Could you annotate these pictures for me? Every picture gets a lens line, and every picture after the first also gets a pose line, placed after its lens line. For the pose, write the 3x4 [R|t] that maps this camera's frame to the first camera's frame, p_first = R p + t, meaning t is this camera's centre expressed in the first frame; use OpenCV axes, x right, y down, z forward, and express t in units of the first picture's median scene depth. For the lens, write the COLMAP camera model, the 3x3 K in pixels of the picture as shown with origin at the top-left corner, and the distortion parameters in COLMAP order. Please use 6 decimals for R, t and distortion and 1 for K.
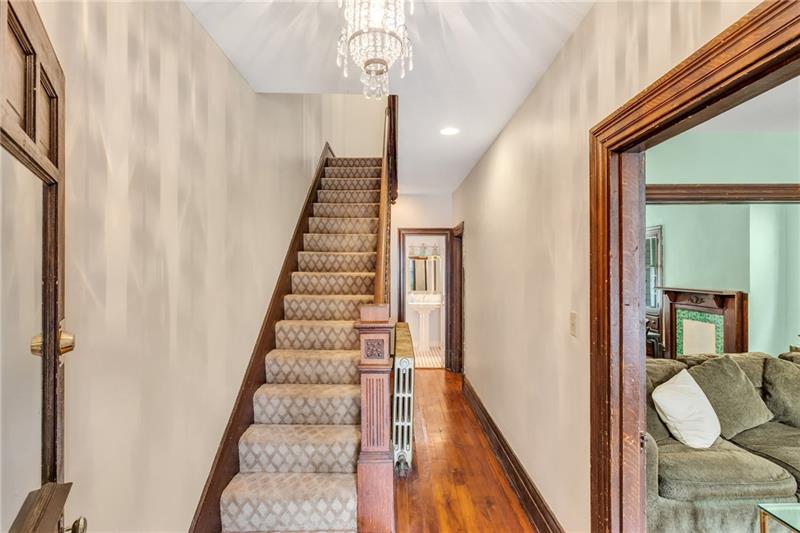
lens RADIAL K [[390.5, 0, 400.0], [0, 390.5, 266.5], [0, 0, 1]] dist [-0.001554, -0.000296]
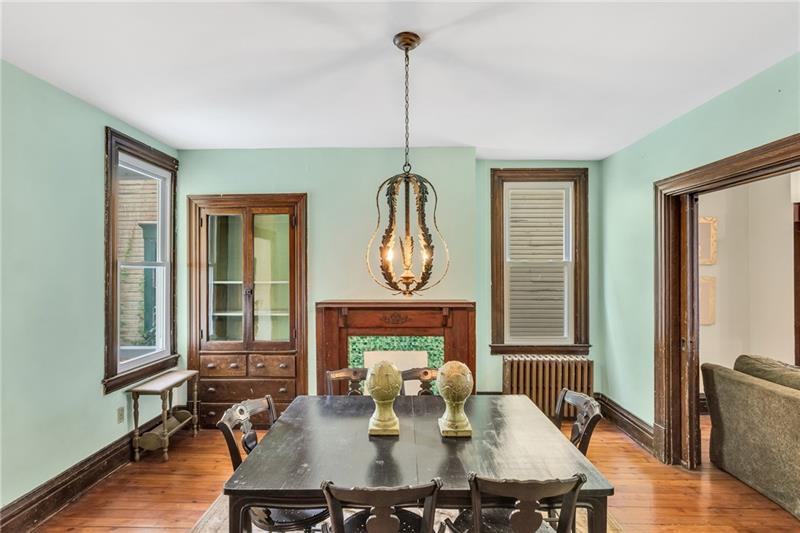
lens RADIAL K [[390.5, 0, 400.0], [0, 390.5, 266.5], [0, 0, 1]] dist [-0.001554, -0.000296]
pose [[0.011359, -0.000107, 0.999935, 0.207710], [-0.000944, 1.000000, 0.000118, -0.002680], [-0.999935, -0.000945, 0.011359, 1.889937]]
